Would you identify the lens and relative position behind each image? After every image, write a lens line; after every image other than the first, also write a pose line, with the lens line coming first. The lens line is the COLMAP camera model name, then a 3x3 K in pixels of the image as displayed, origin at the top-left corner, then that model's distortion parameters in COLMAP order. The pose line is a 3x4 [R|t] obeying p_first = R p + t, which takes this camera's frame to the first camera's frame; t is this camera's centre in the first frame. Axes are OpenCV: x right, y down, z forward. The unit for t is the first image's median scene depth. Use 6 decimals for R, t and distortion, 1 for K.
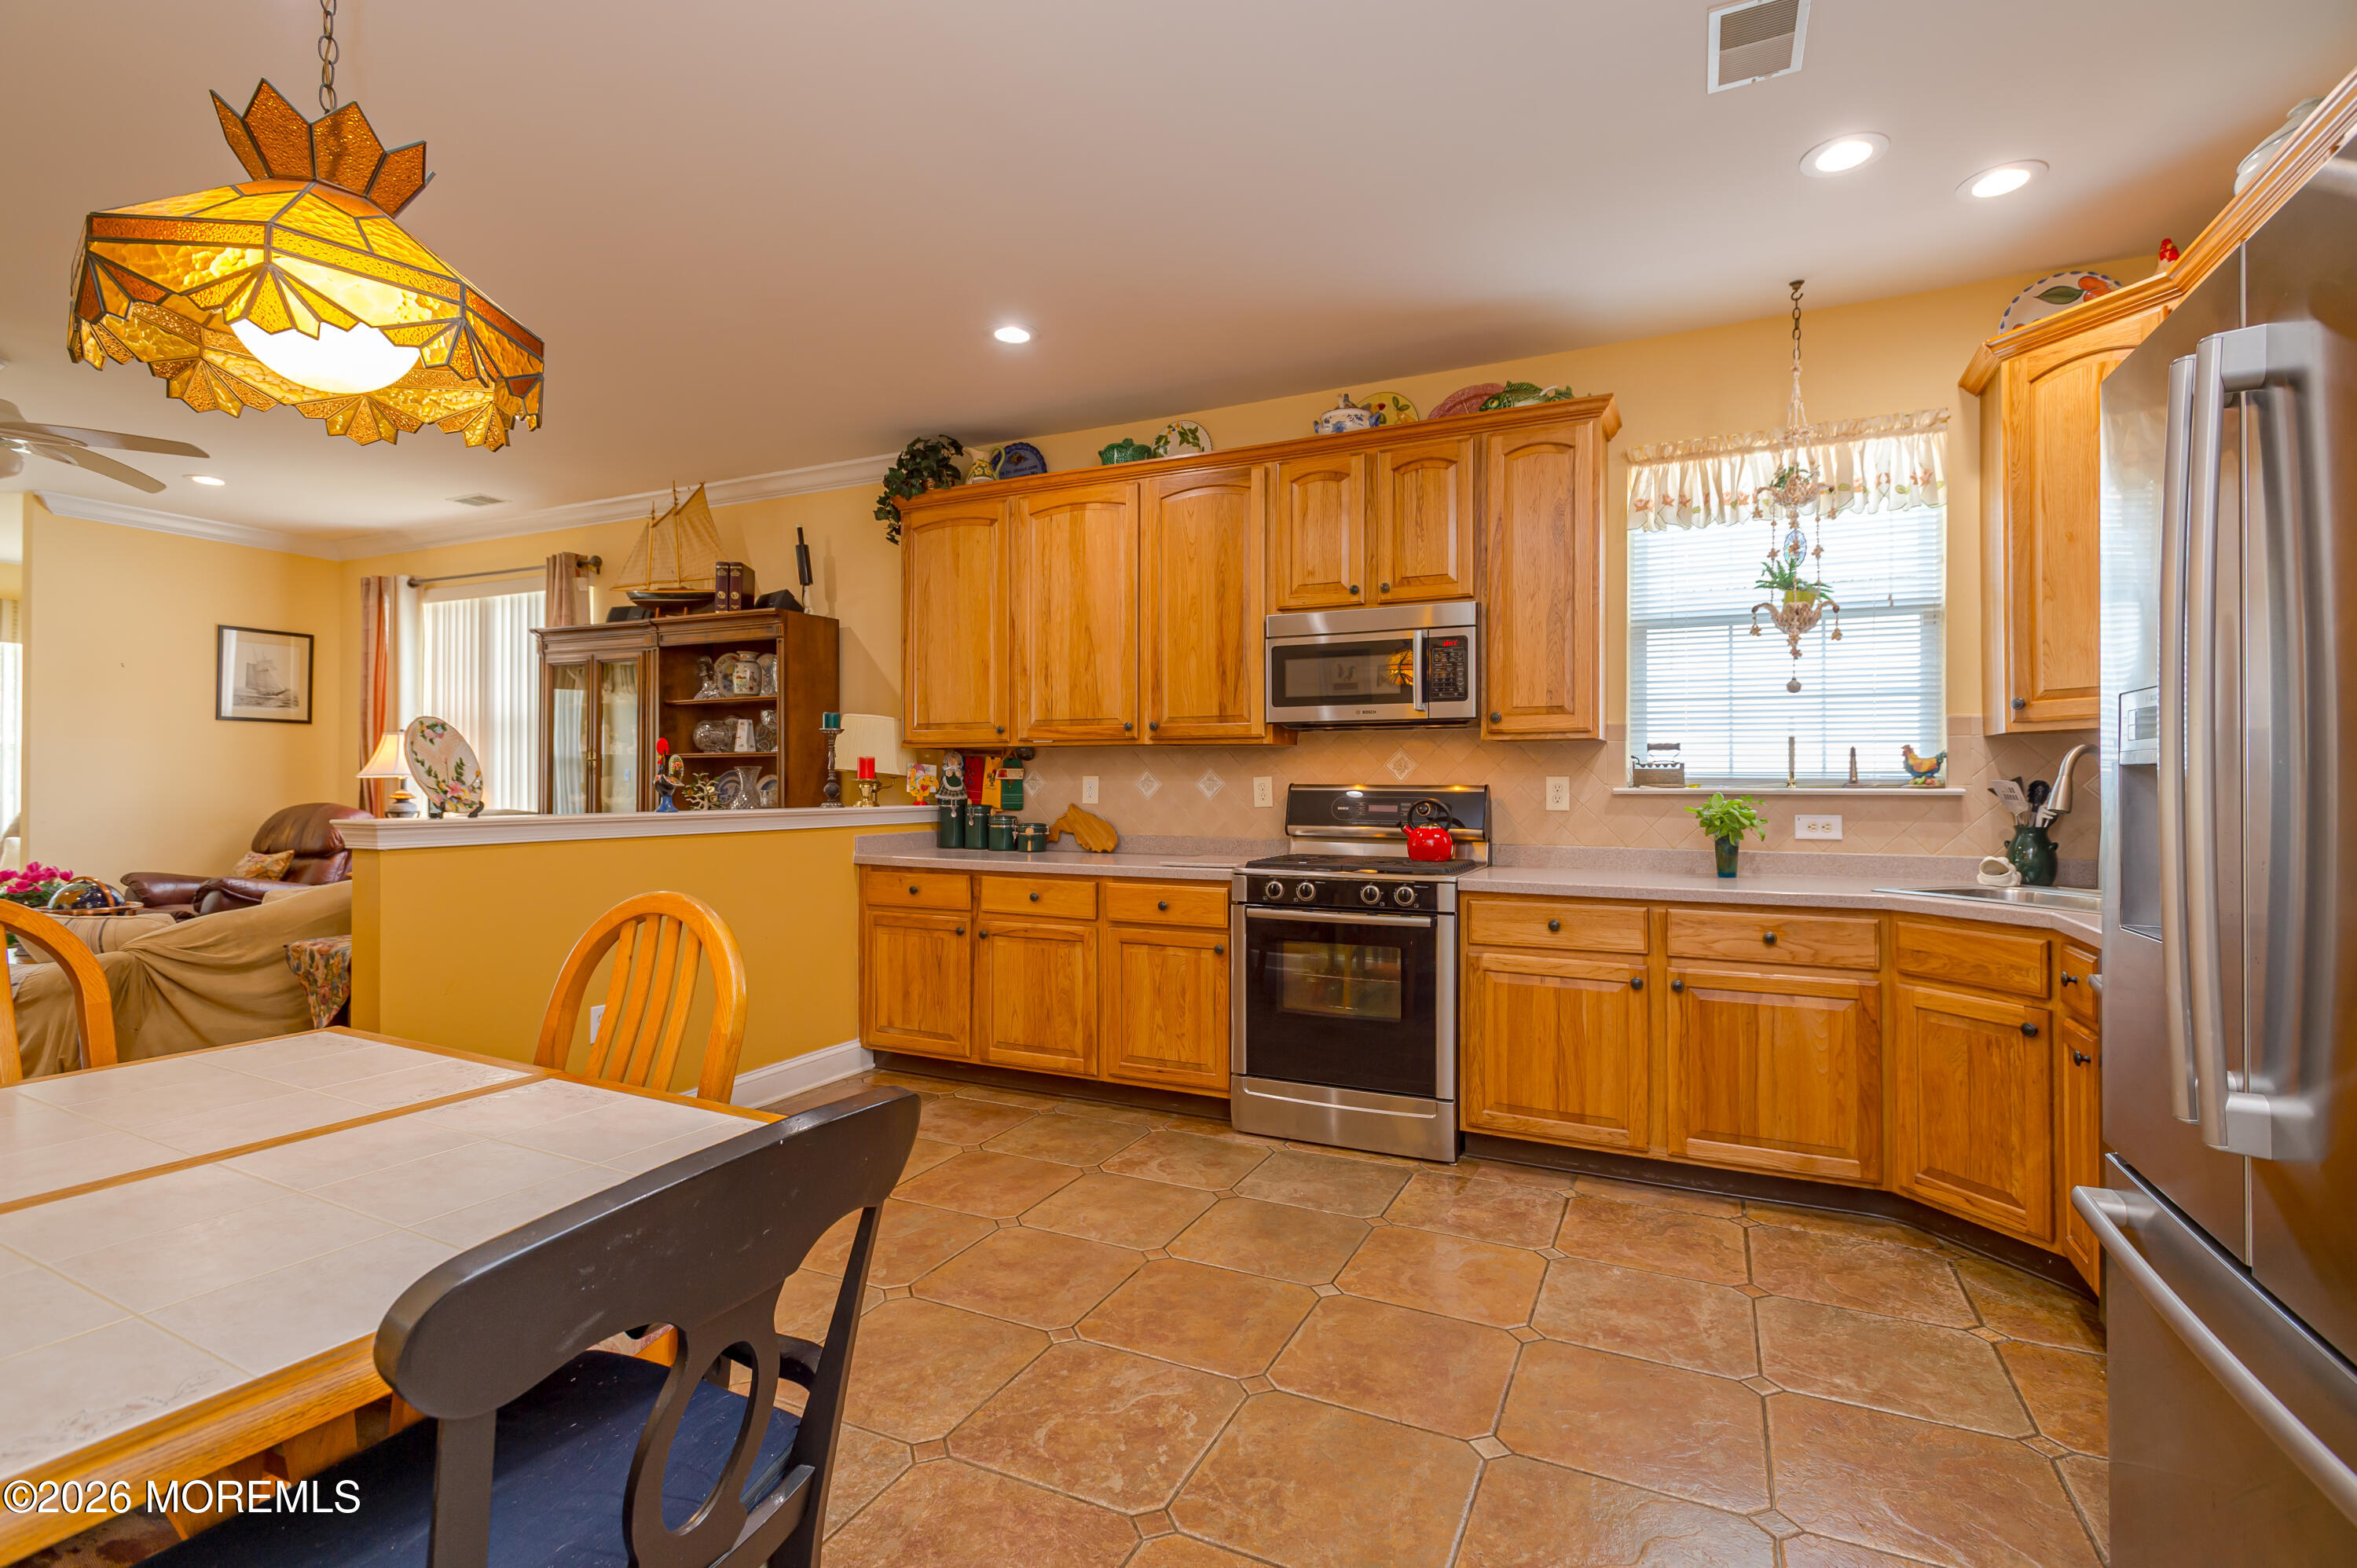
lens RADIAL K [[1089.5, 0, 1177.1], [0, 1089.5, 776.9], [0, 0, 1]] dist [0.019379, -0.008202]
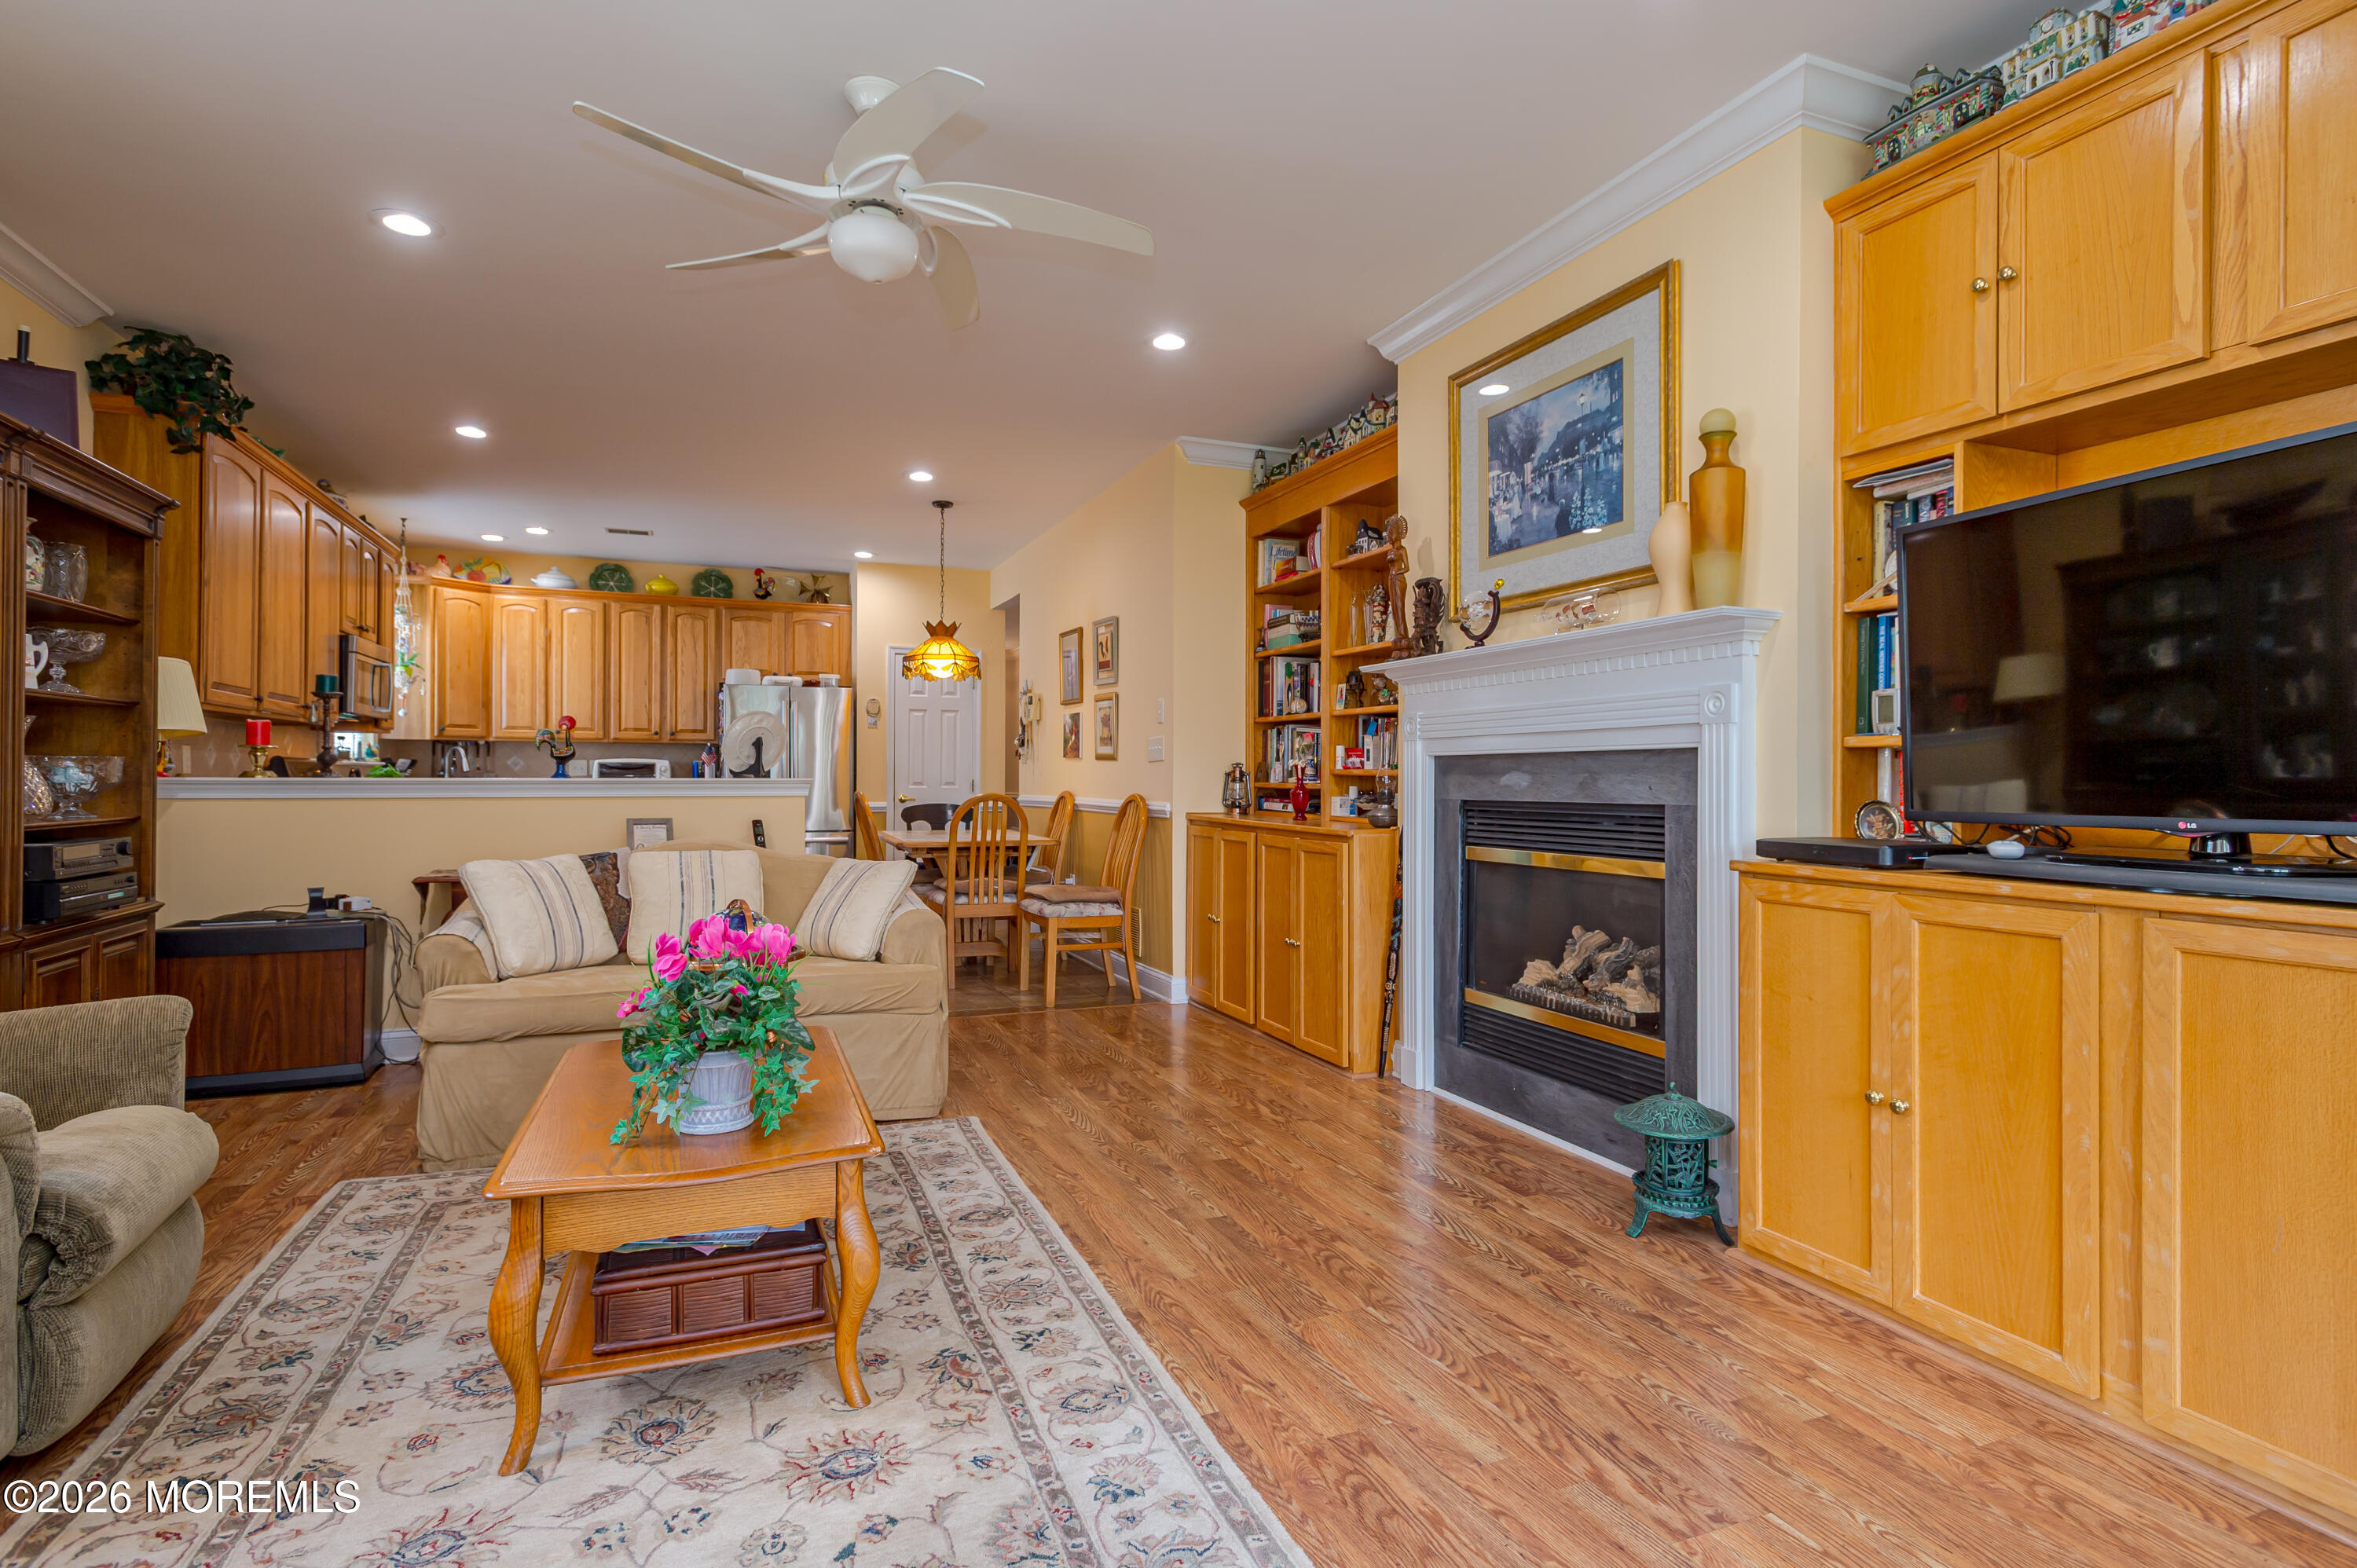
lens RADIAL K [[1169.2, 0, 1180.3], [0, 1169.2, 777.6], [0, 0, 1]] dist [0.019421, -0.012698]
pose [[-0.742935, -0.004989, 0.669345, -1.863016], [-0.007813, 0.999969, -0.001219, 0.028297], [-0.669318, -0.006135, -0.742951, 1.538476]]
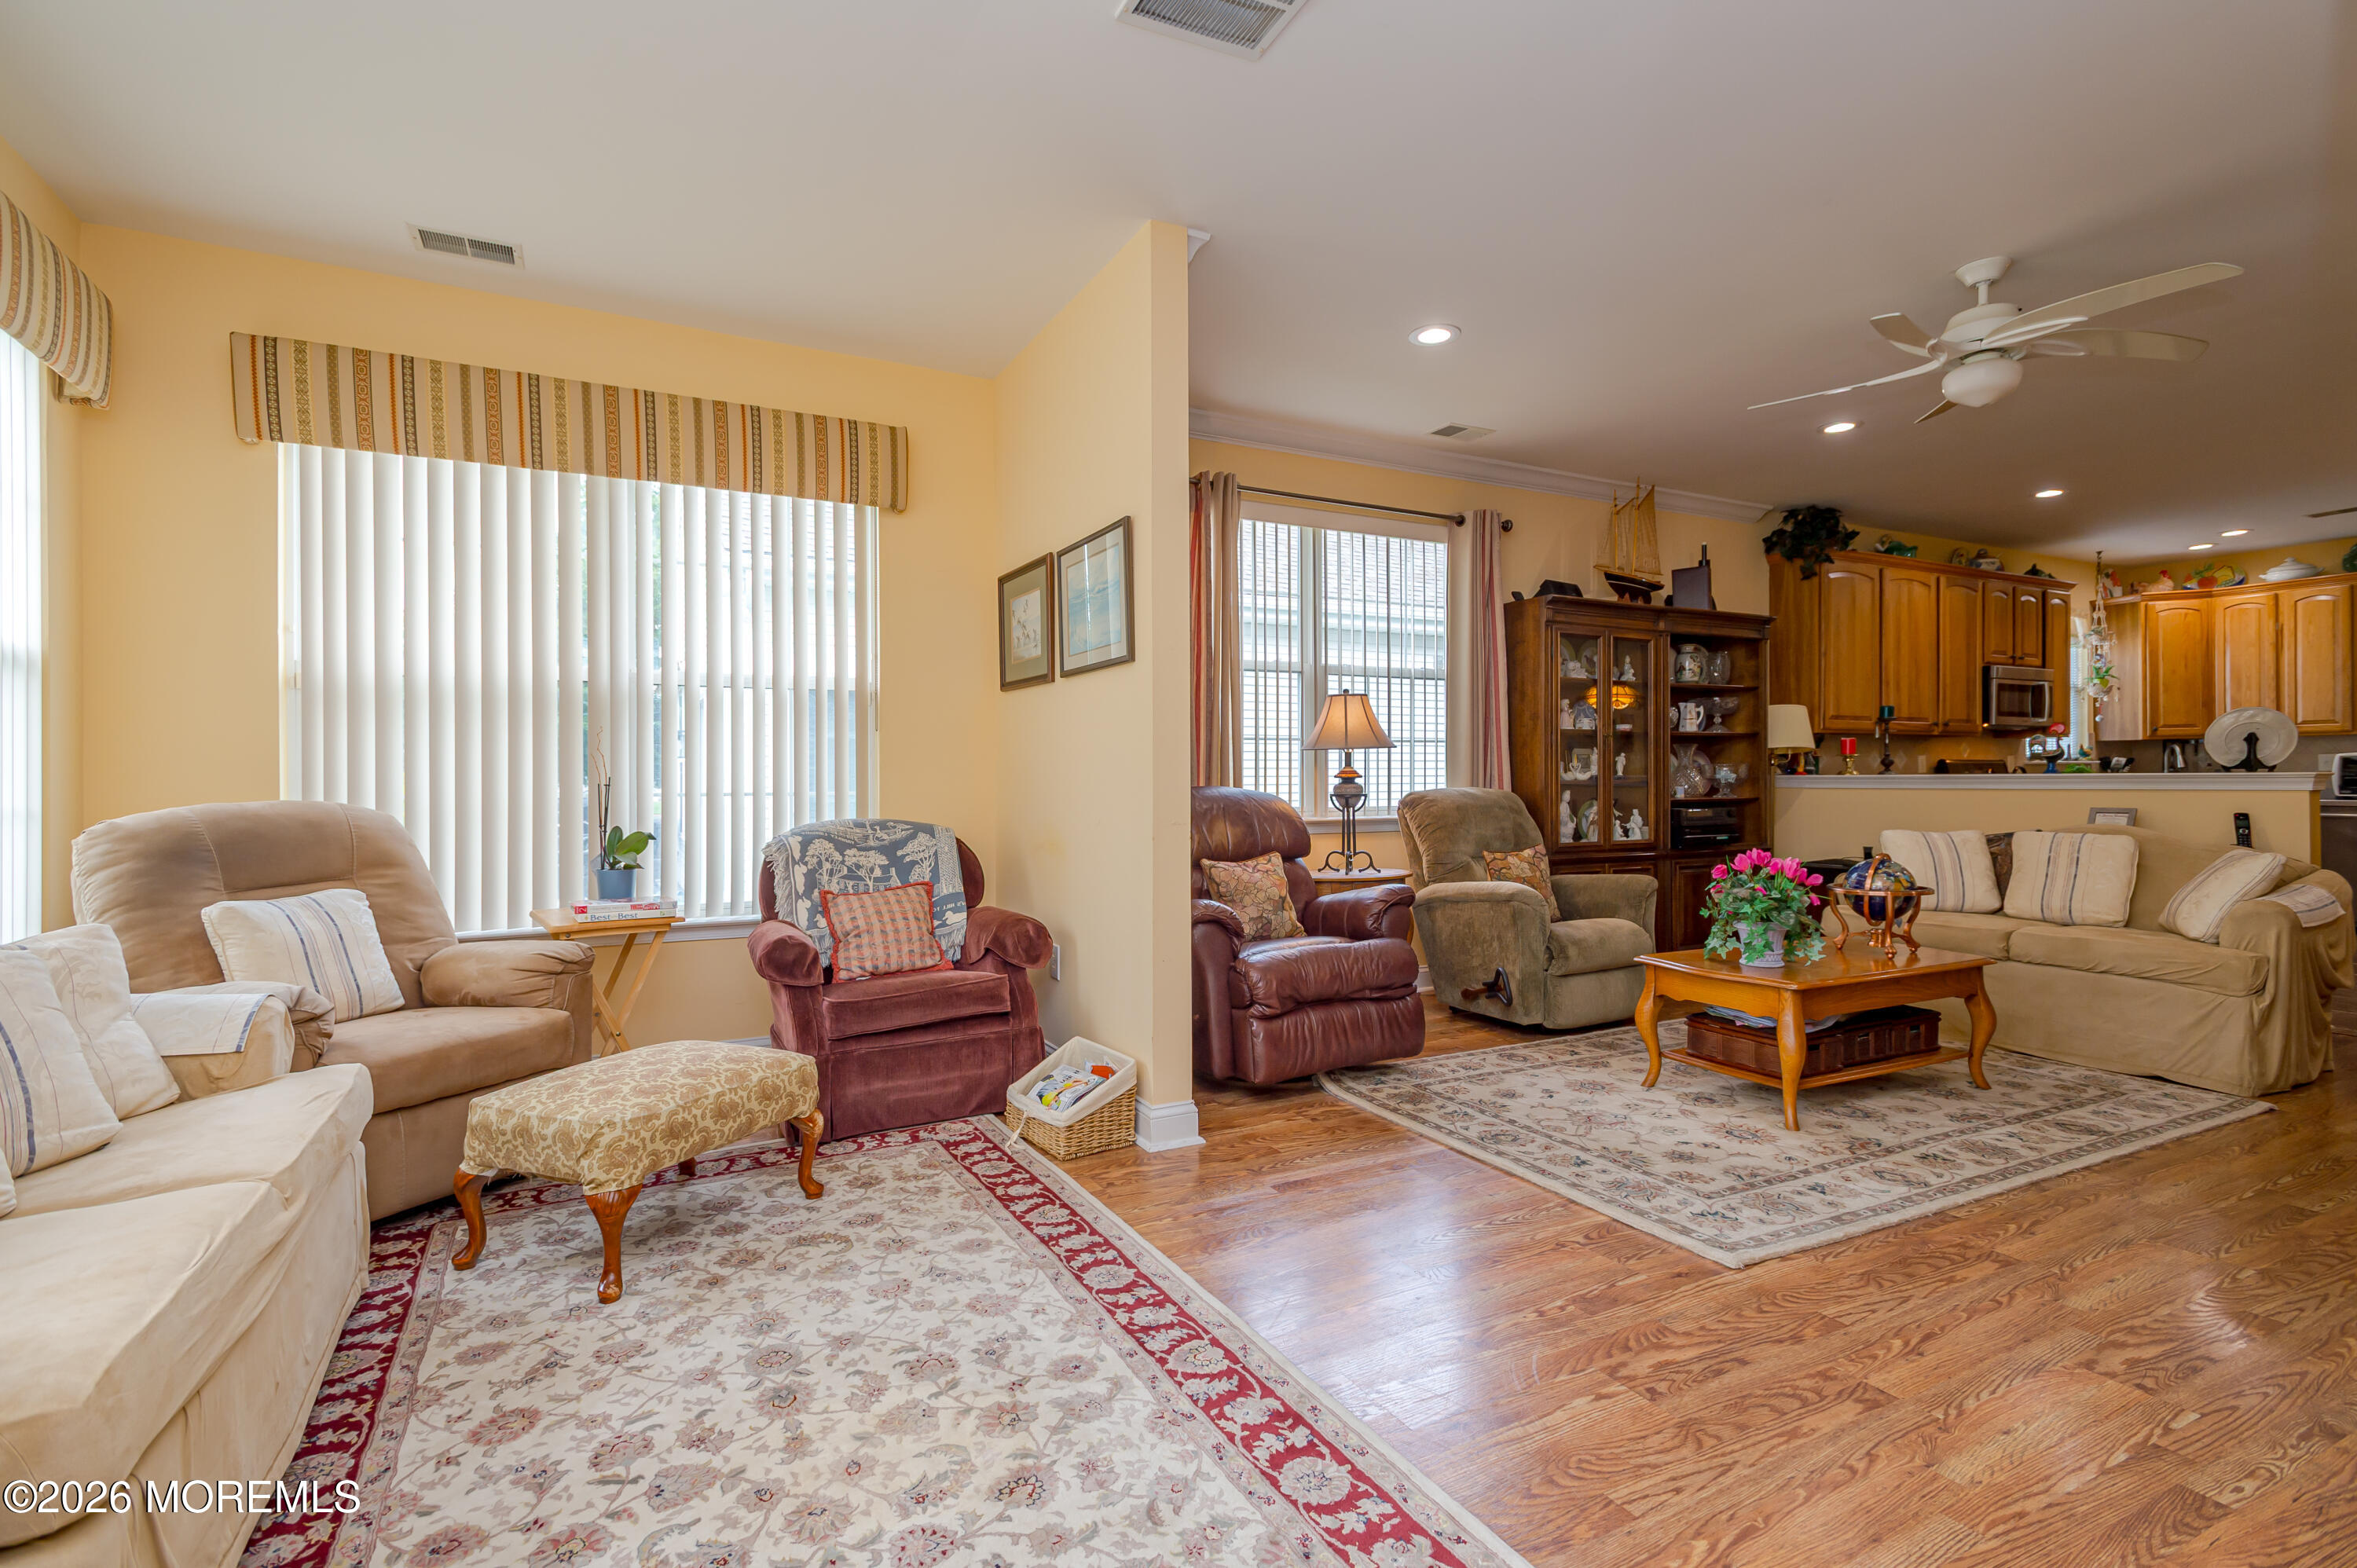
lens RADIAL K [[1094.2, 0, 1174.5], [0, 1094.2, 777.3], [0, 0, 1]] dist [0.021189, -0.007962]
pose [[0.594629, -0.006180, 0.803977, -2.414485], [0.003558, 0.999981, 0.005055, 0.025659], [-0.803993, -0.000145, 0.594639, 1.096927]]
